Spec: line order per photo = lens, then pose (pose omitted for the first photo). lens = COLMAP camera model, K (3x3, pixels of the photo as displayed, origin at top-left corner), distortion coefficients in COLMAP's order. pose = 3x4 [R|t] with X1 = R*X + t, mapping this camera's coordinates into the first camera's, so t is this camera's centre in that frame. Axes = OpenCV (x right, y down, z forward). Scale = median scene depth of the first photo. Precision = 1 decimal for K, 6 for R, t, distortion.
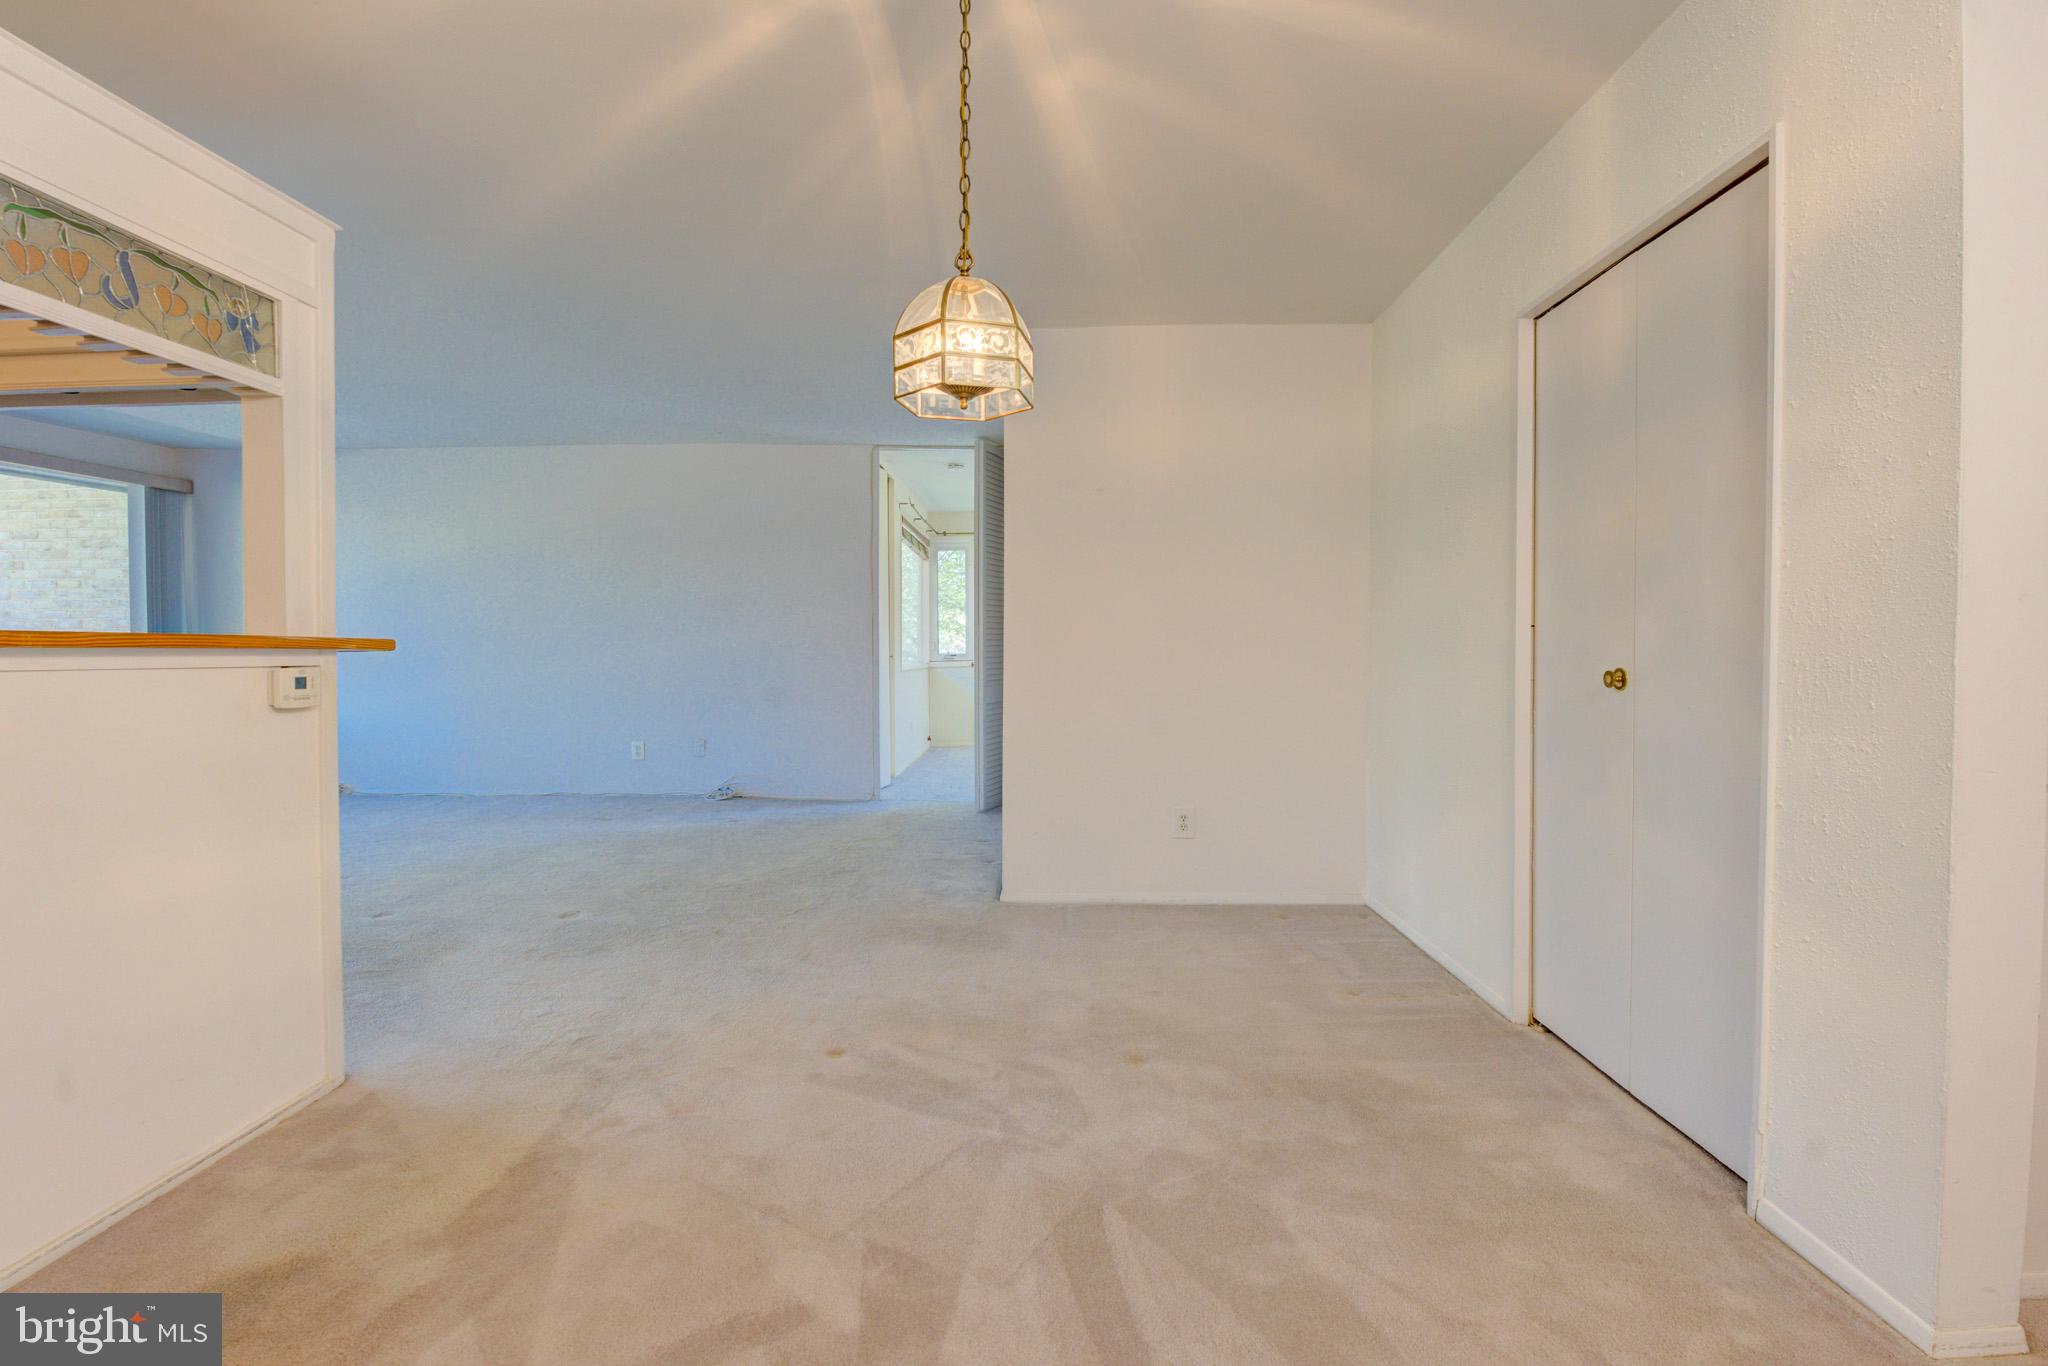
lens RADIAL K [[934.8, 0, 1010.0], [0, 934.8, 668.2], [0, 0, 1]] dist [-0.004453, -0.000444]
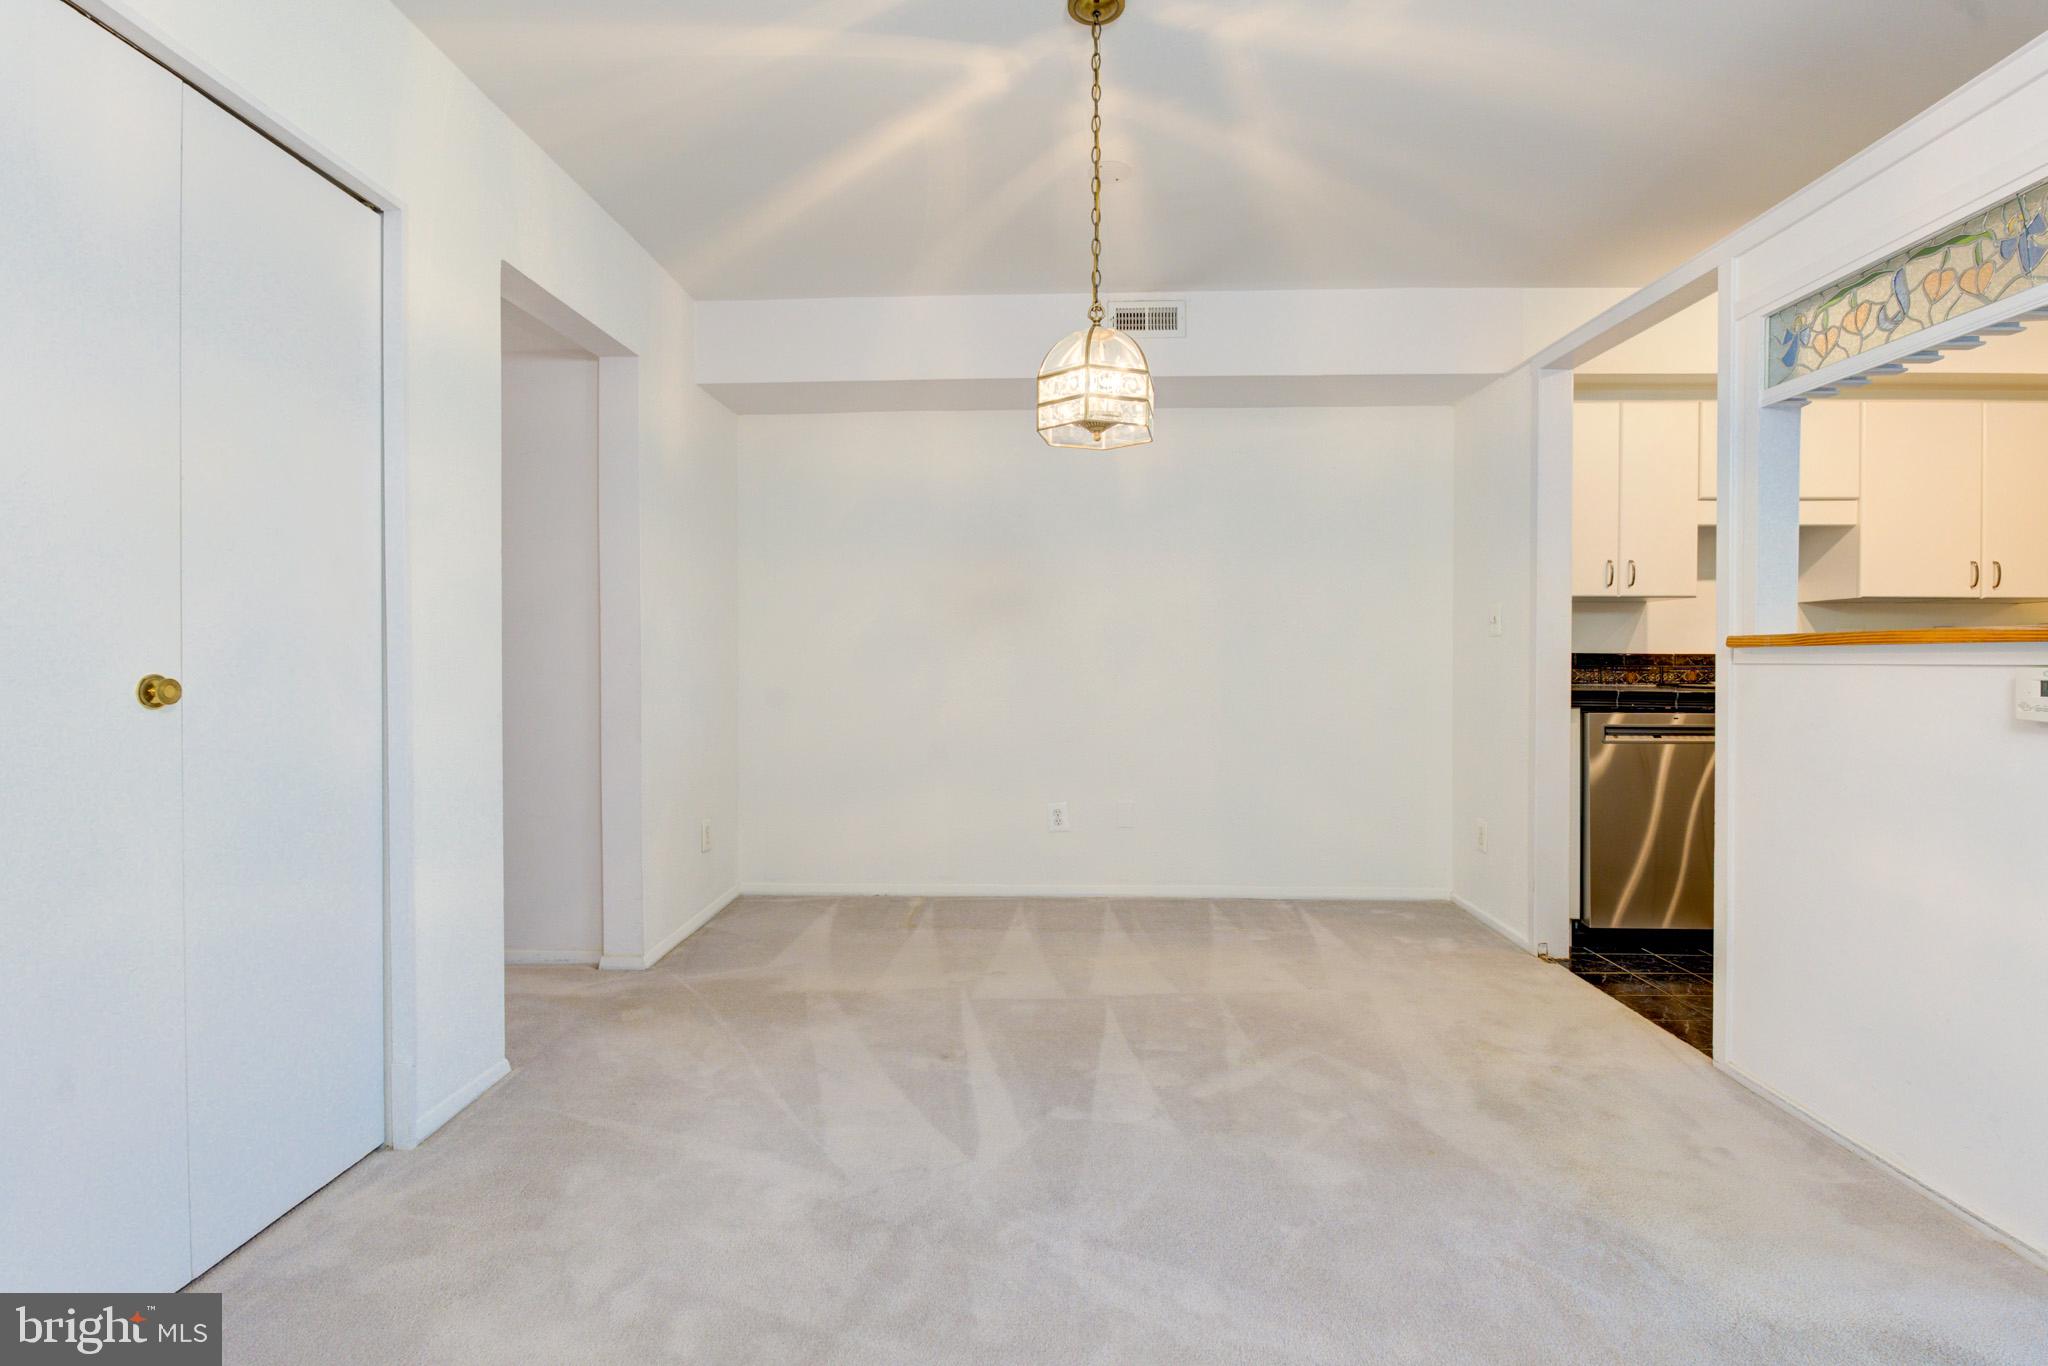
lens RADIAL K [[934.8, 0, 1010.0], [0, 934.8, 668.2], [0, 0, 1]] dist [-0.004453, -0.000444]
pose [[-0.999994, 0.003216, -0.001284, 0.057621], [0.003177, 0.999559, 0.029536, -0.026682], [0.001379, 0.029532, -0.999563, 1.915724]]
